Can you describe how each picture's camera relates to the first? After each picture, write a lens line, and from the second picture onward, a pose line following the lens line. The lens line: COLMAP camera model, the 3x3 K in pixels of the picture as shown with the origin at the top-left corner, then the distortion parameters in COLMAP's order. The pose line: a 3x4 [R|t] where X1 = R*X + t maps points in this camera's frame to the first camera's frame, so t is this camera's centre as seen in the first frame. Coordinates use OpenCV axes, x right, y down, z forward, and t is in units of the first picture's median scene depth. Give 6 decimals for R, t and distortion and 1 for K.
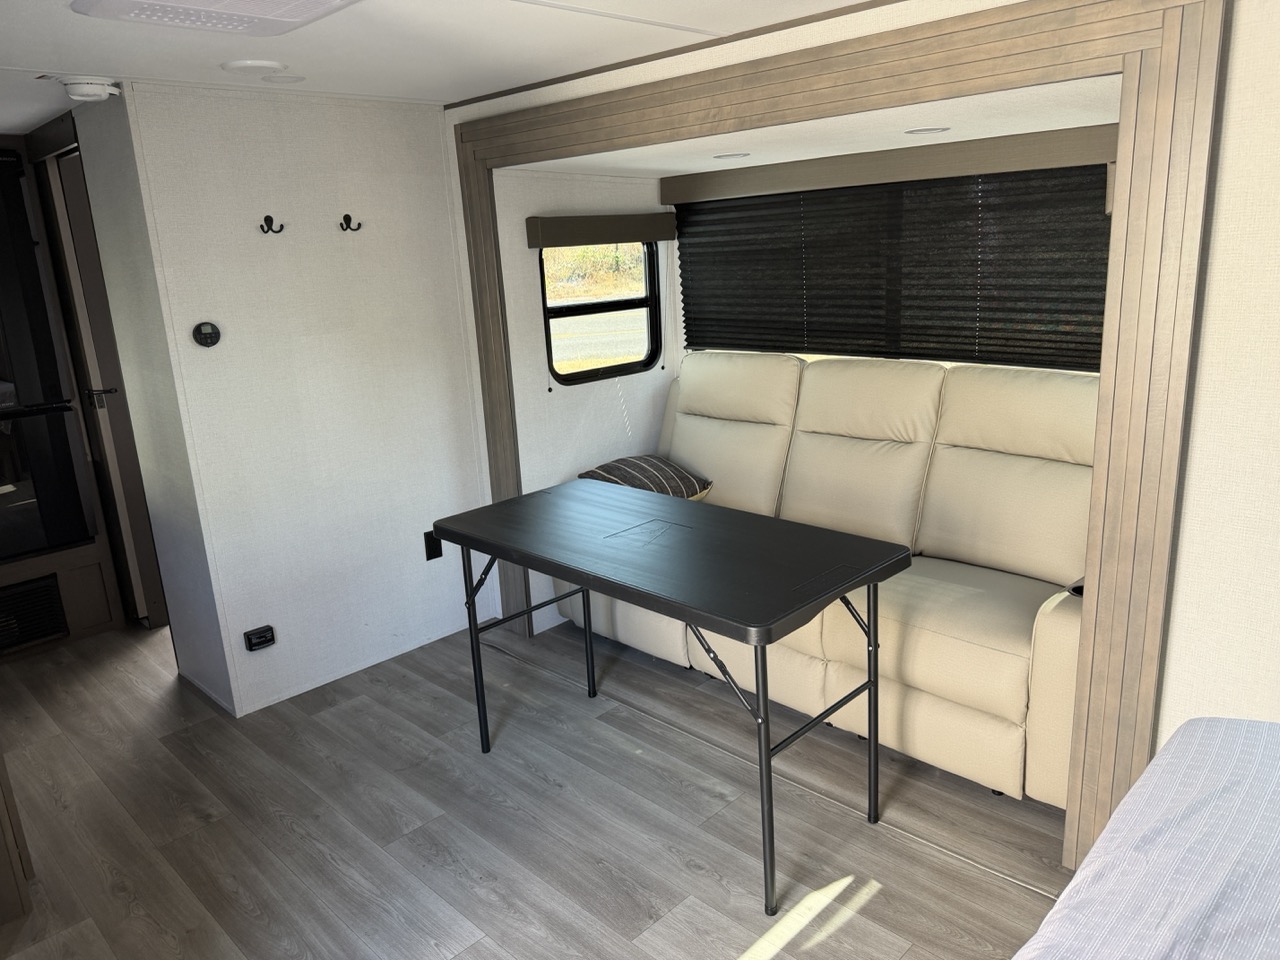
lens RADIAL K [[904.4, 0, 637.8], [0, 904.4, 480.1], [0, 0, 1]] dist [0.057367, -0.077134]
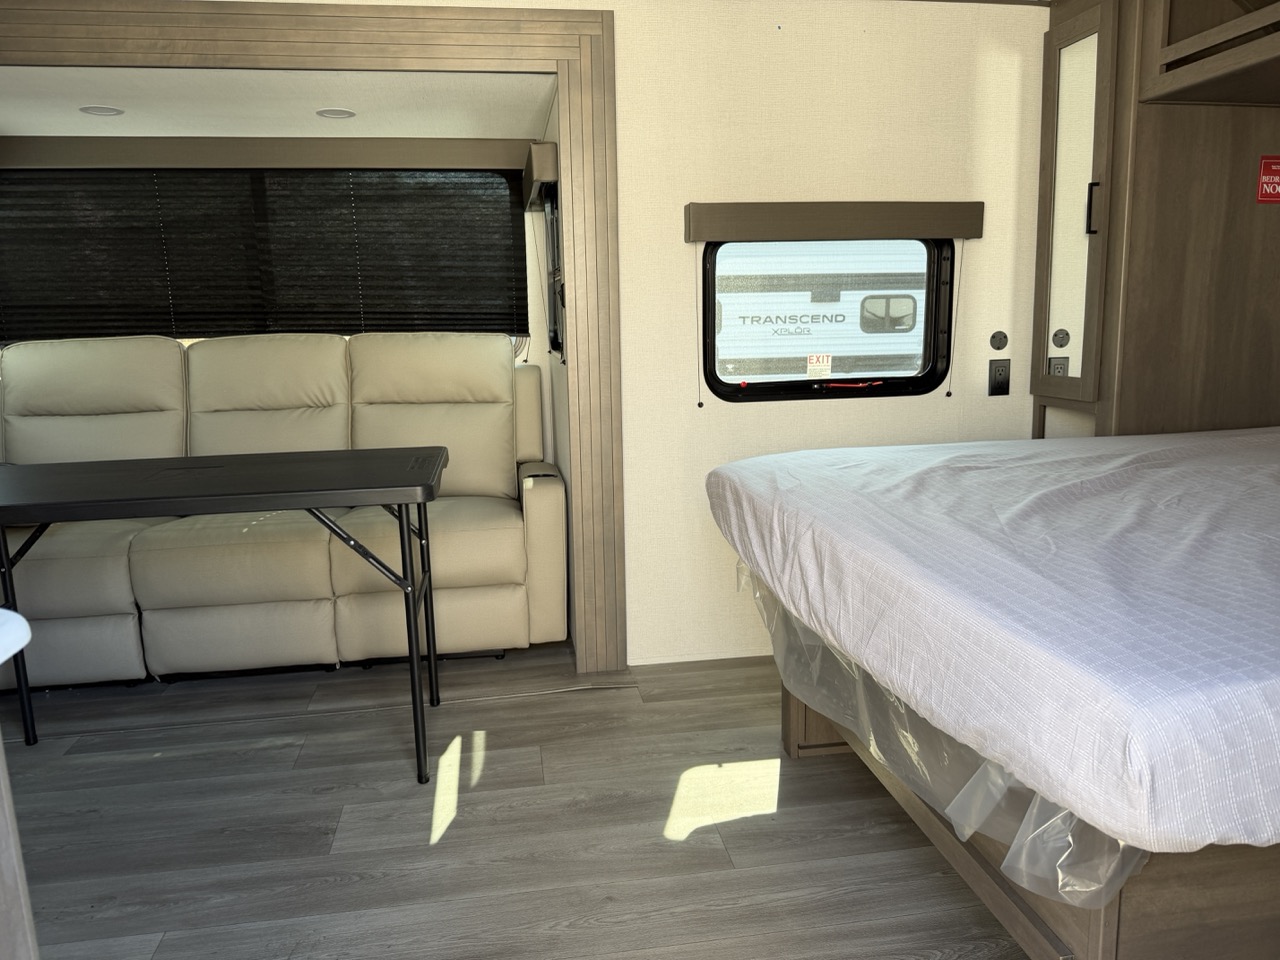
lens RADIAL K [[904.4, 0, 636.9], [0, 904.4, 484.6], [0, 0, 1]] dist [0.057367, -0.077134]
pose [[0.592649, -0.111385, 0.797722, -0.397972], [0.198000, 0.980148, -0.010243, 0.149978], [-0.780745, 0.164020, 0.602938, 0.084194]]
